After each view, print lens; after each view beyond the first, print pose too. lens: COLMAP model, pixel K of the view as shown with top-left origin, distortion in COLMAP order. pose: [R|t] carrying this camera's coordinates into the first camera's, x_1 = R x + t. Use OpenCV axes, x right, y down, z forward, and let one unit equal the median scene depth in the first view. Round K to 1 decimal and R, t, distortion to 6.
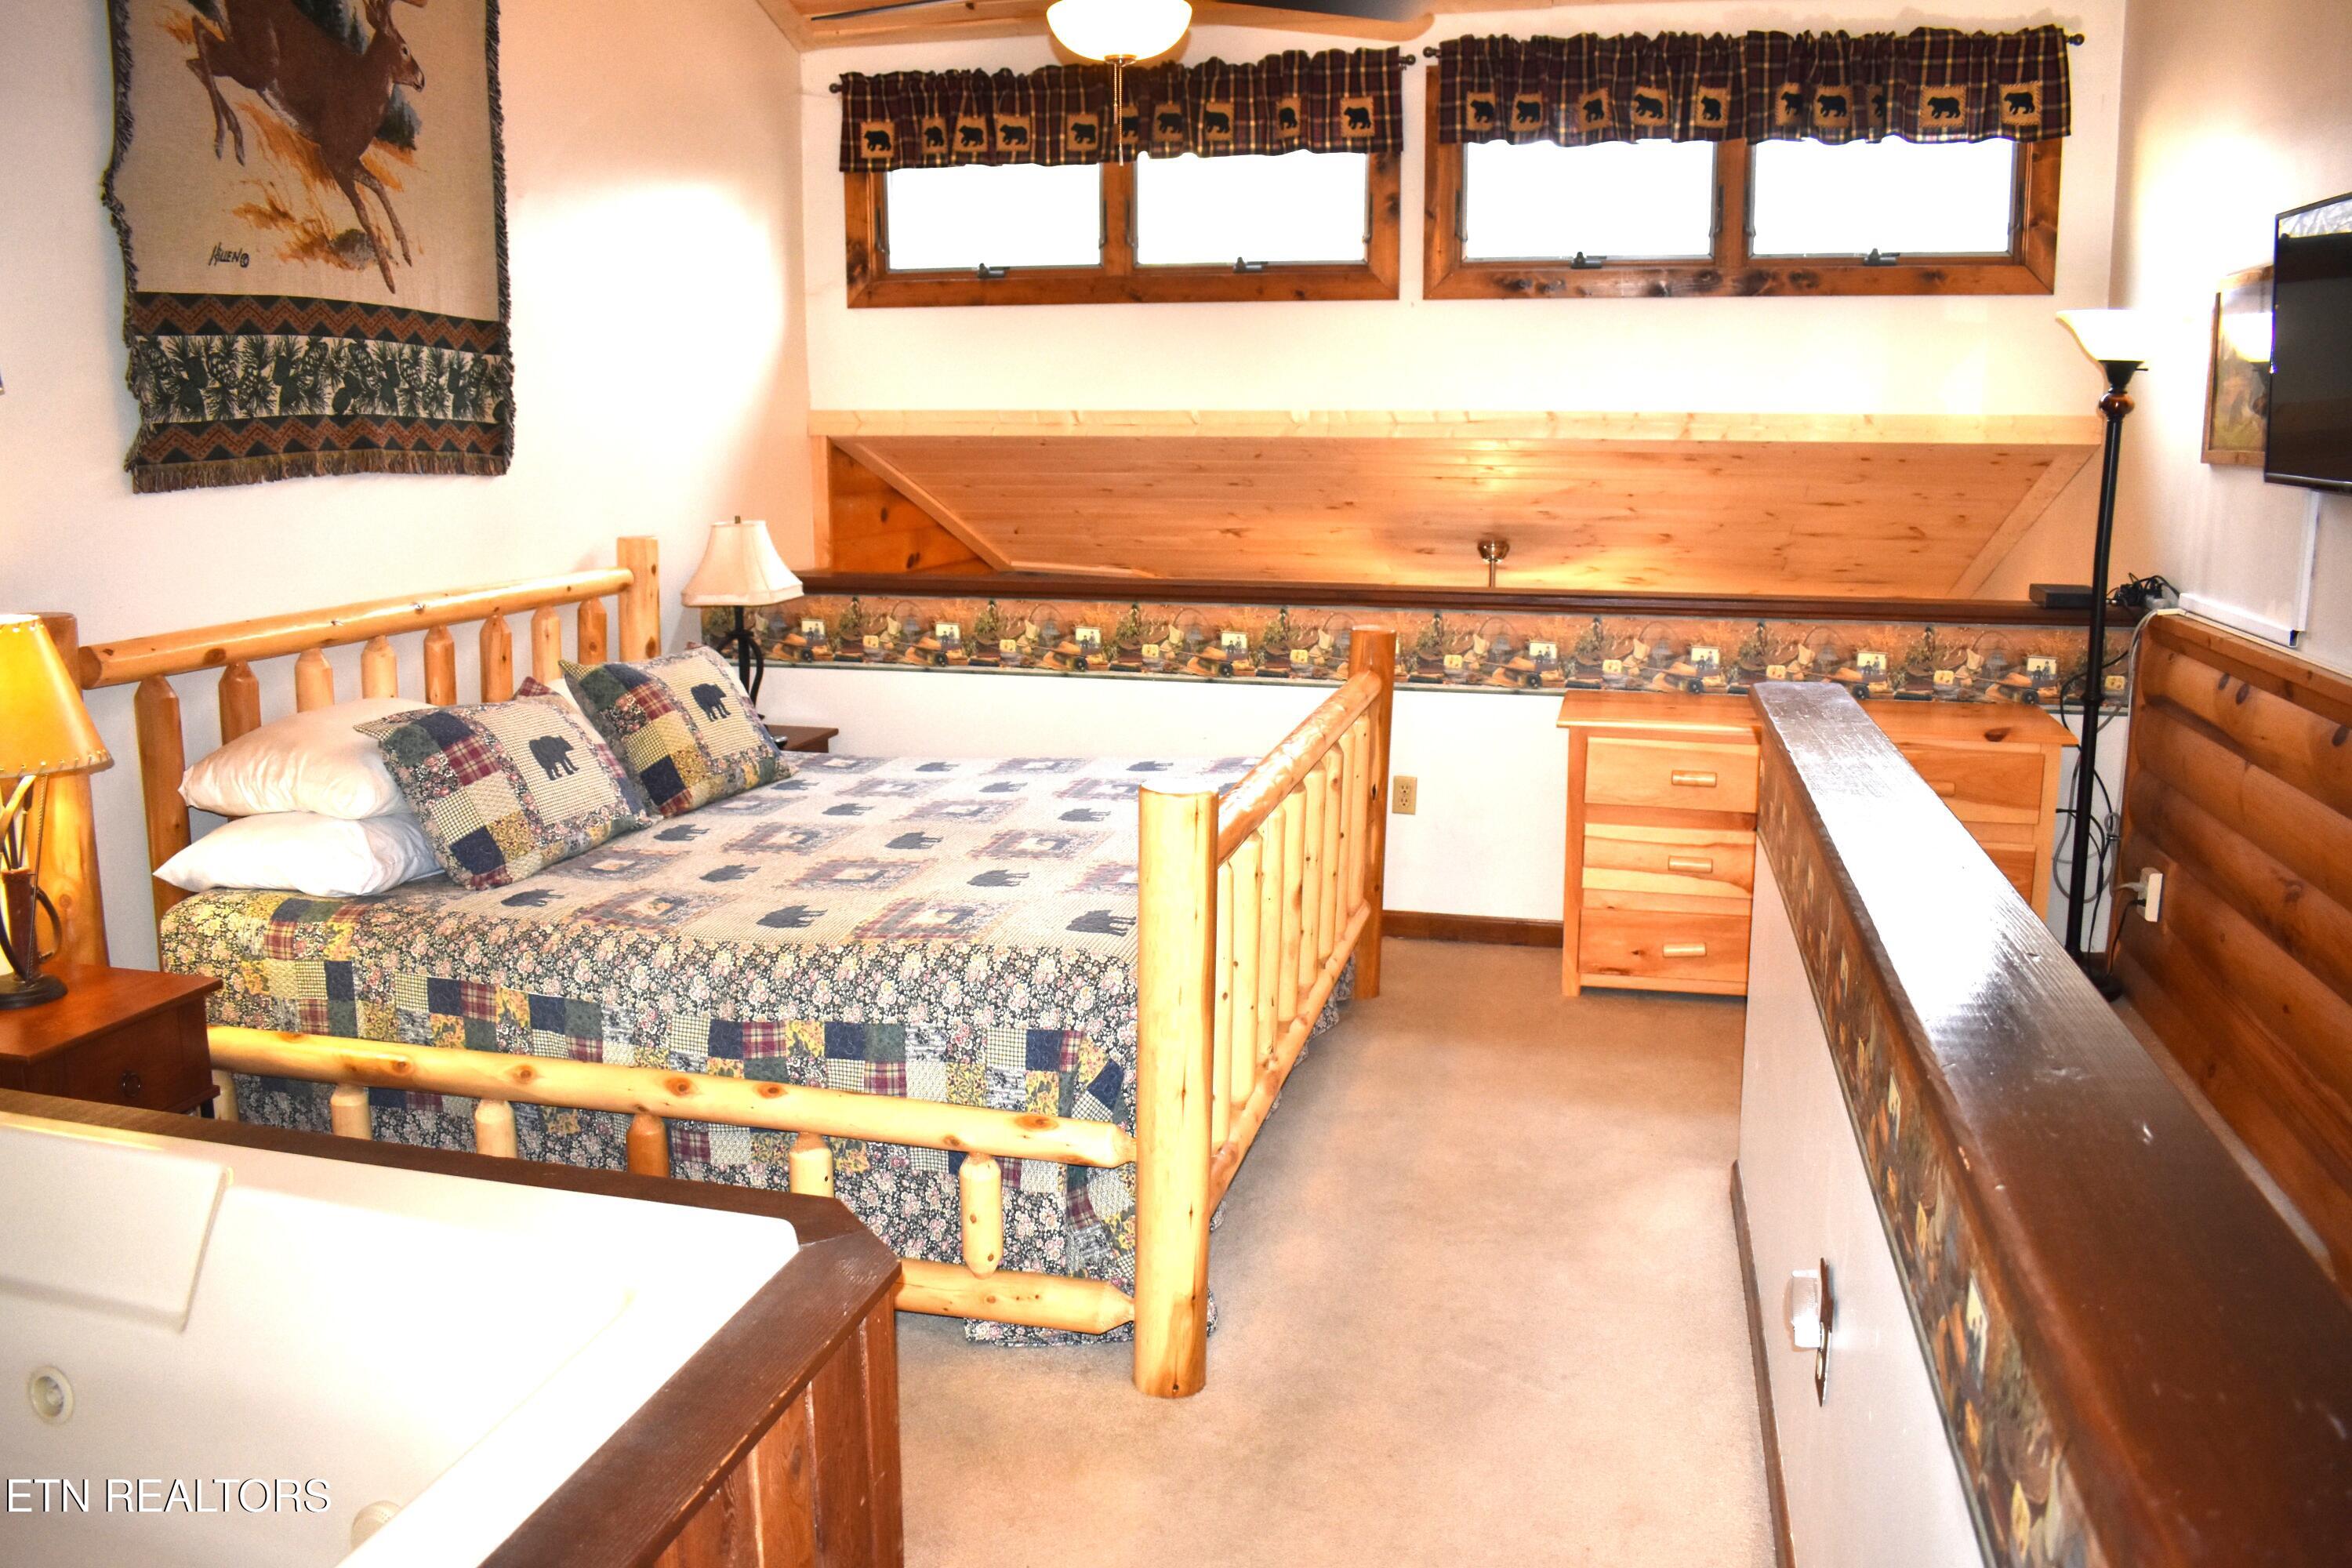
lens RADIAL K [[1821.1, 0, 1176.0], [0, 1821.1, 784.0], [0, 0, 1]] dist [-0.095727, 0.009874]
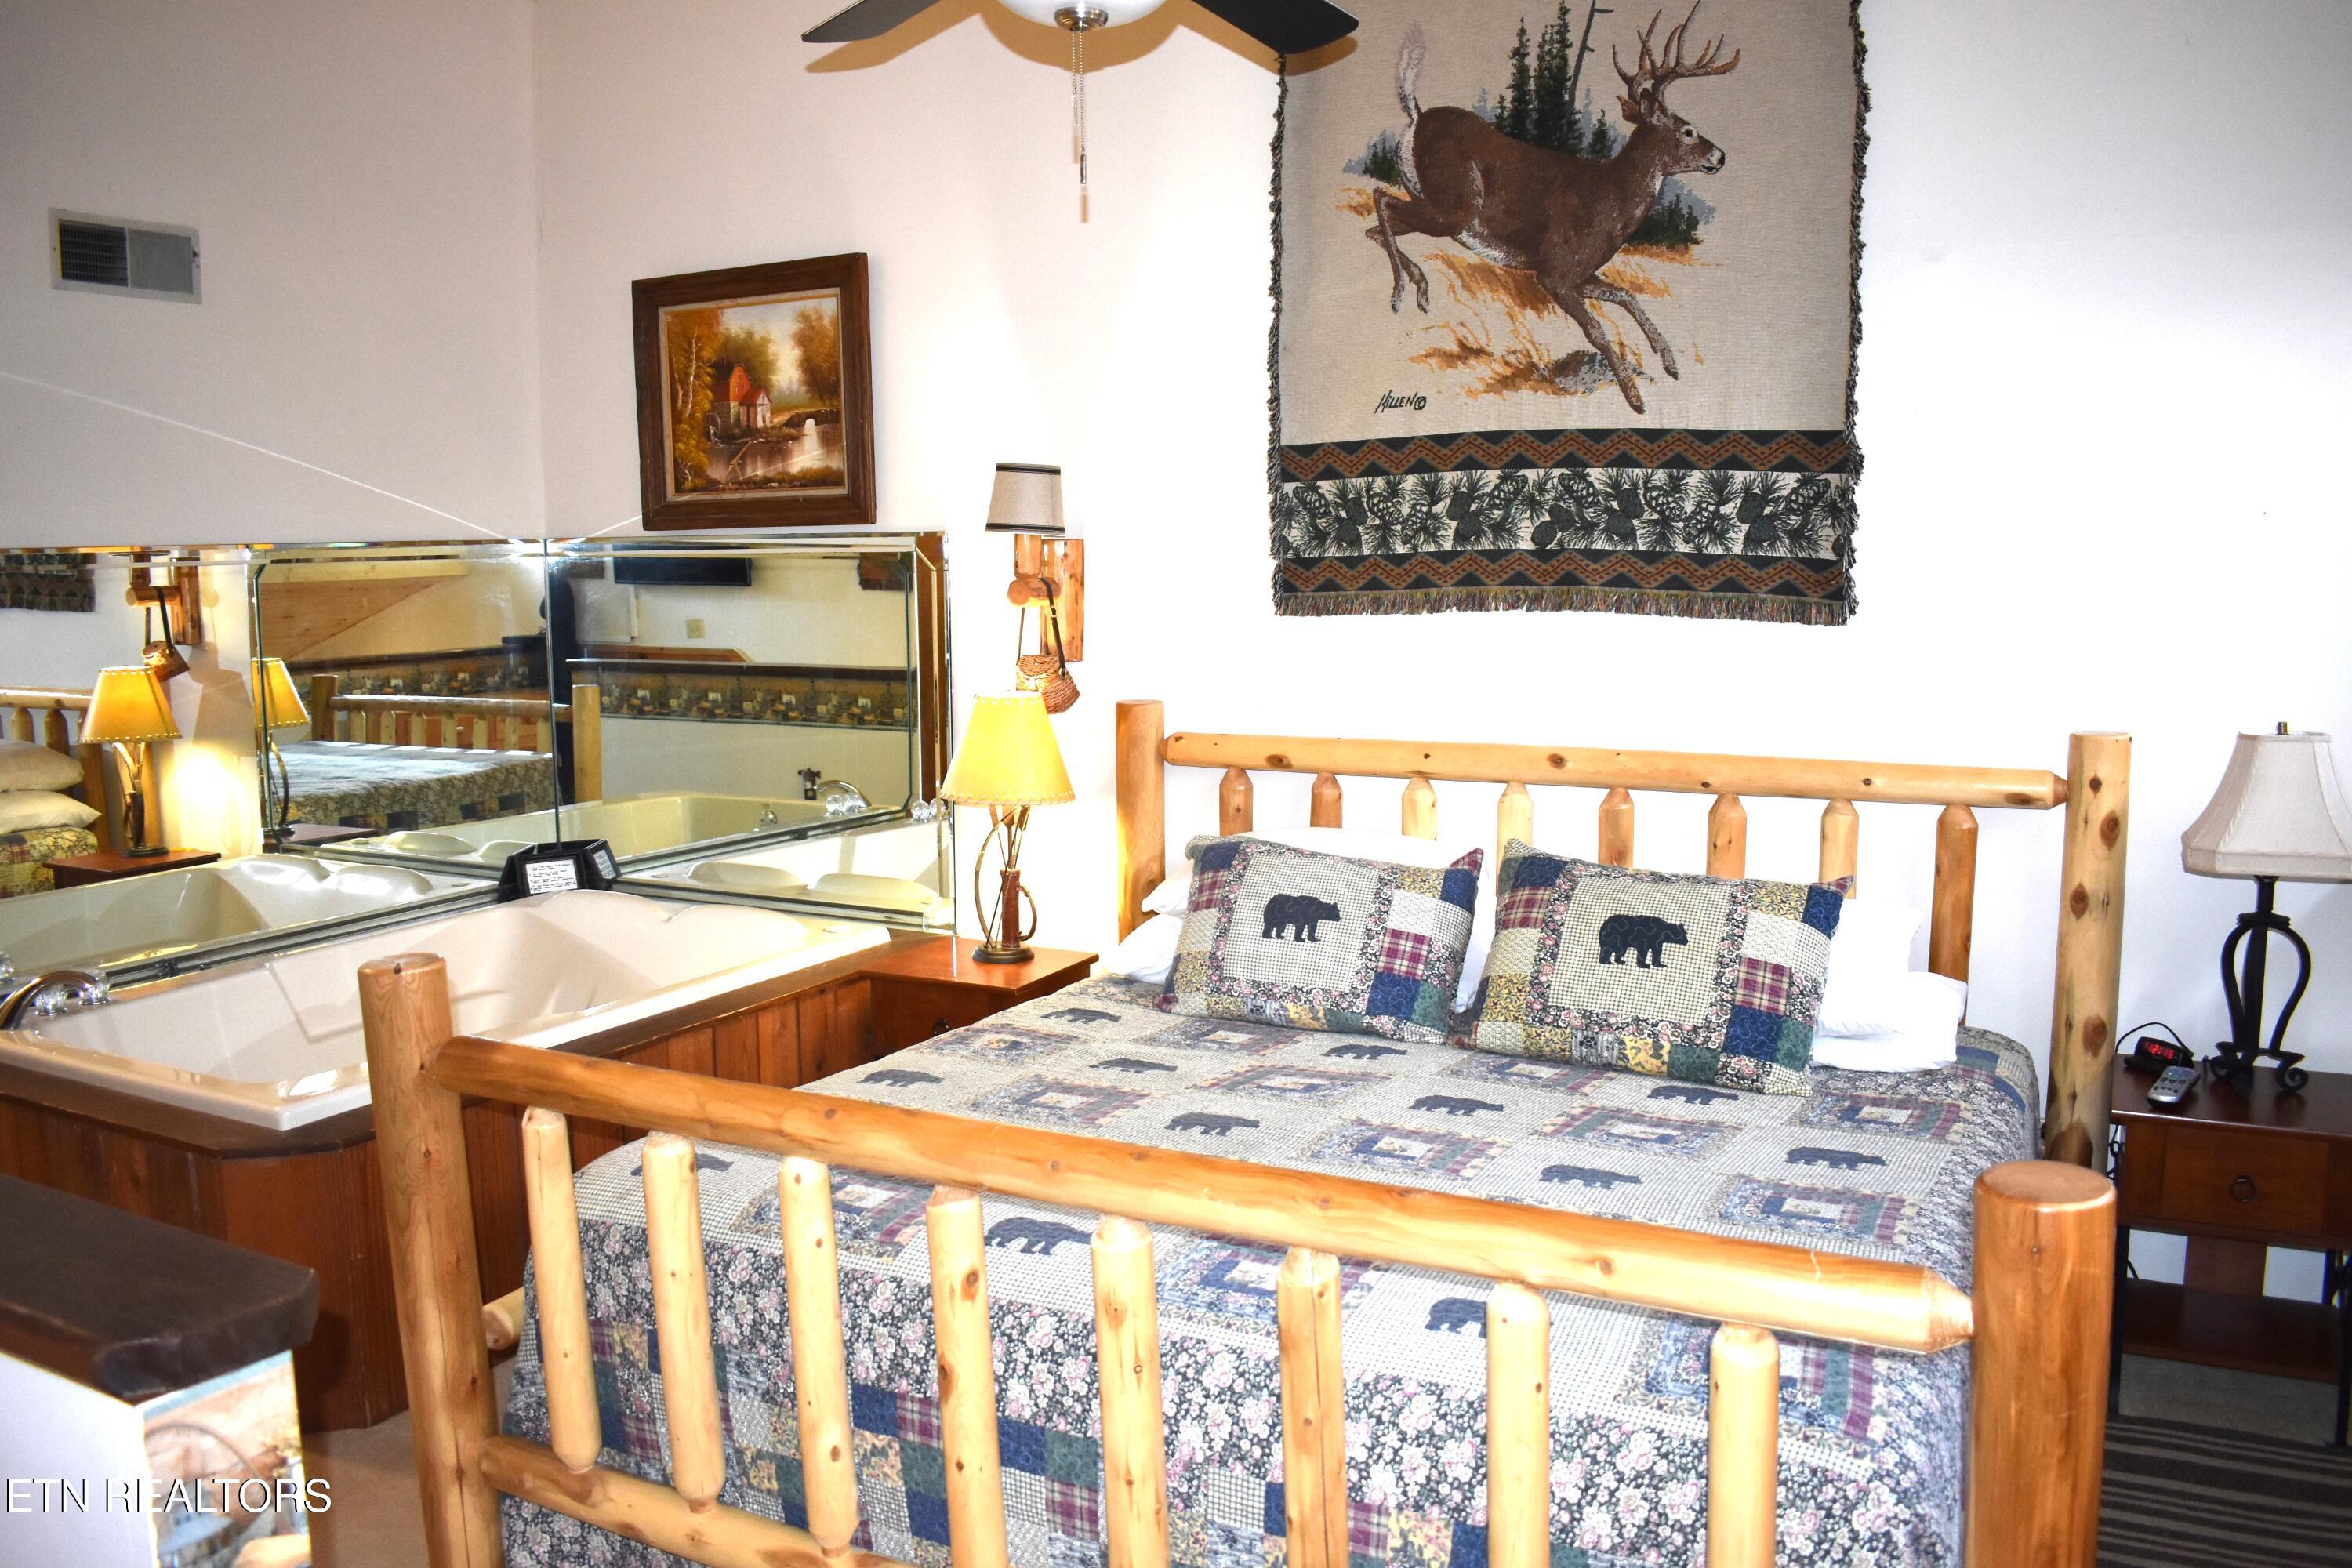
lens RADIAL K [[1821.1, 0, 1176.0], [0, 1821.1, 784.0], [0, 0, 1]] dist [-0.095727, 0.009874]
pose [[-0.241281, 0.123357, -0.962583, 0.551452], [-0.180111, 0.968963, 0.169321, -0.224117], [0.953595, 0.214226, -0.211575, 1.090136]]
